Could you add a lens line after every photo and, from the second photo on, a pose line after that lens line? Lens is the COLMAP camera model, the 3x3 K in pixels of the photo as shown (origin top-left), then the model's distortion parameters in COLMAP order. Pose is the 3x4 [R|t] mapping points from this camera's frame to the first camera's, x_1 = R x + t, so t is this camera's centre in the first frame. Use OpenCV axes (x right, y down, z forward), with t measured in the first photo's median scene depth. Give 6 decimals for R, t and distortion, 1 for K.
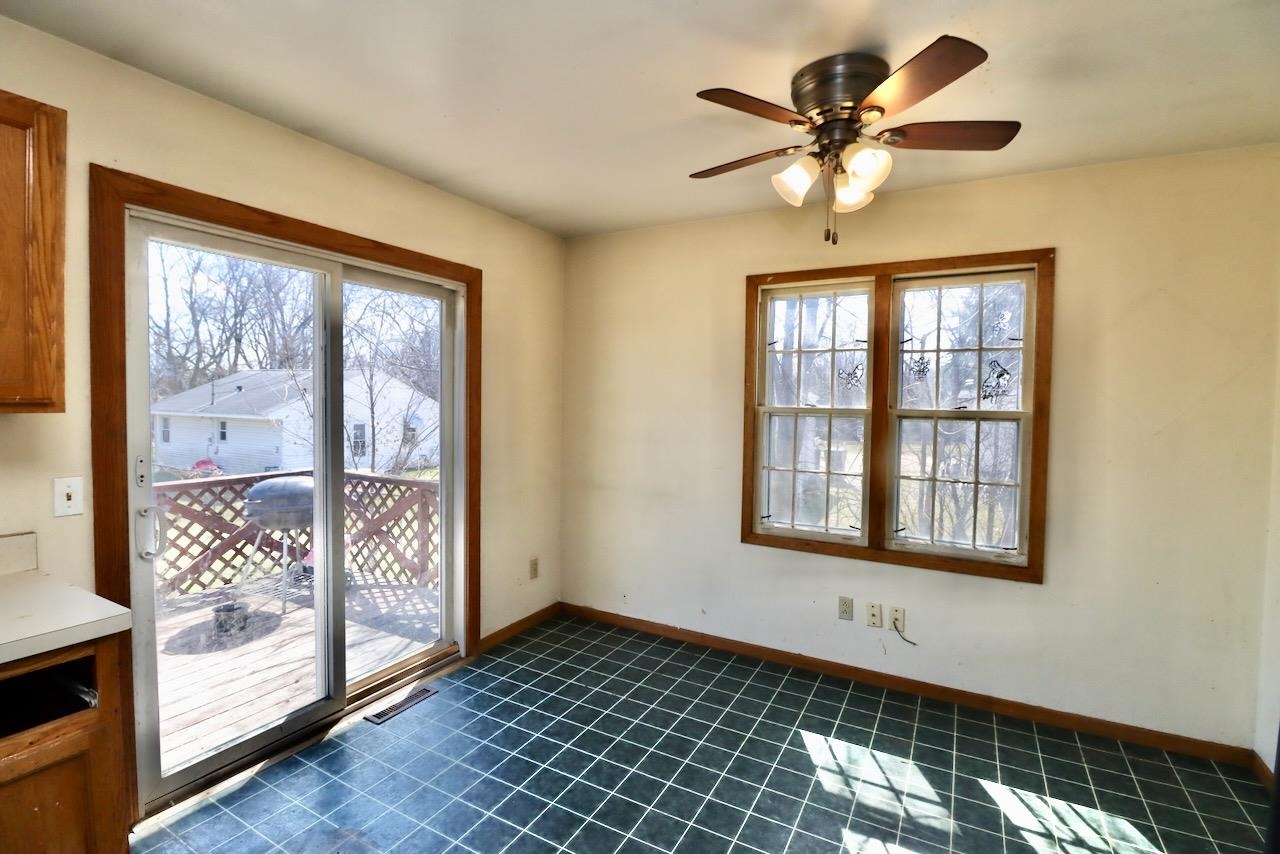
lens RADIAL K [[595.6, 0, 625.3], [0, 595.6, 422.9], [0, 0, 1]] dist [0.000007, -0.011978]
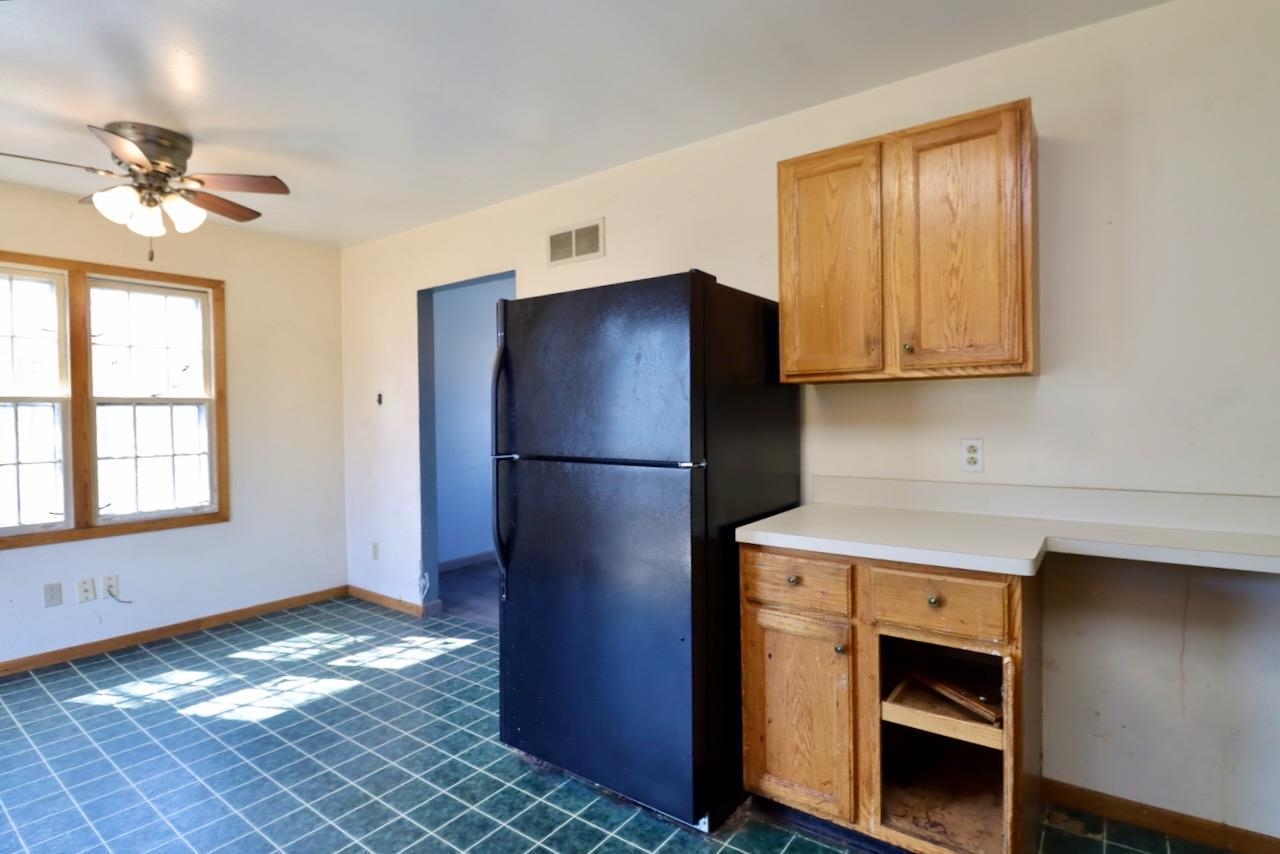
lens RADIAL K [[595.6, 0, 625.3], [0, 595.6, 422.9], [0, 0, 1]] dist [0.000007, -0.011978]
pose [[0.154206, -0.037318, 0.987334, -0.555380], [0.046774, 0.998442, 0.030433, 0.044813], [-0.986931, 0.041489, 0.155711, -0.151512]]
